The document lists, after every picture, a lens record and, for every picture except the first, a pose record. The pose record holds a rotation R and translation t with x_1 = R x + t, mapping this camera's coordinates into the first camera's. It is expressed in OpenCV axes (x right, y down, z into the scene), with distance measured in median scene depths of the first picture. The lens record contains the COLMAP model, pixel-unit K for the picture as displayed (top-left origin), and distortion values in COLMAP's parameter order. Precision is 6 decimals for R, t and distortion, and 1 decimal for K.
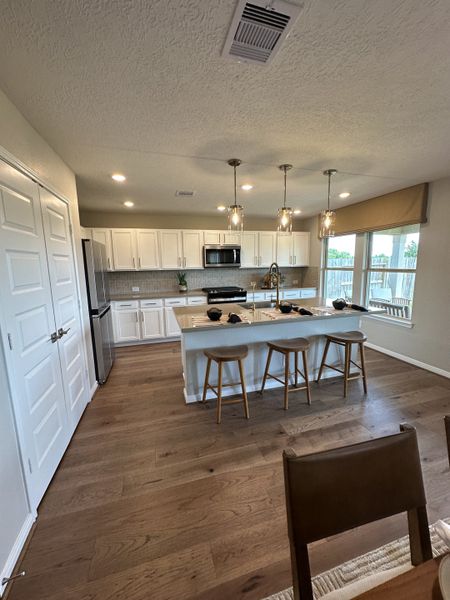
lens RADIAL K [[239.6, 0, 225.0], [0, 239.6, 300.0], [0, 0, 1]] dist [-0.000370, -0.000127]
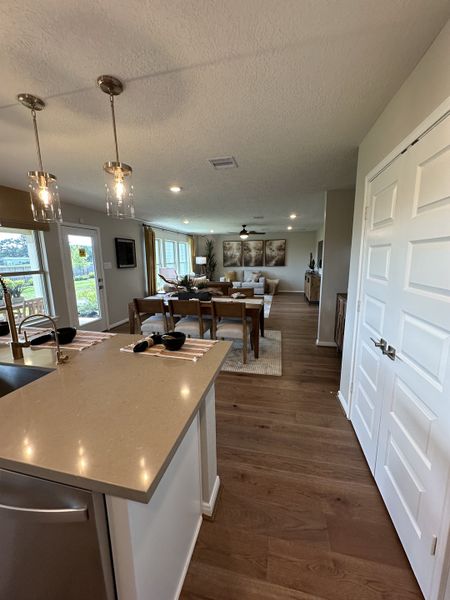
lens RADIAL K [[239.6, 0, 225.0], [0, 239.6, 300.0], [0, 0, 1]] dist [-0.000370, -0.000127]
pose [[-0.869720, -0.059895, 0.489898, -0.611234], [0.103833, 0.948189, 0.300261, -0.292734], [-0.482500, 0.312010, -0.818439, 1.834025]]
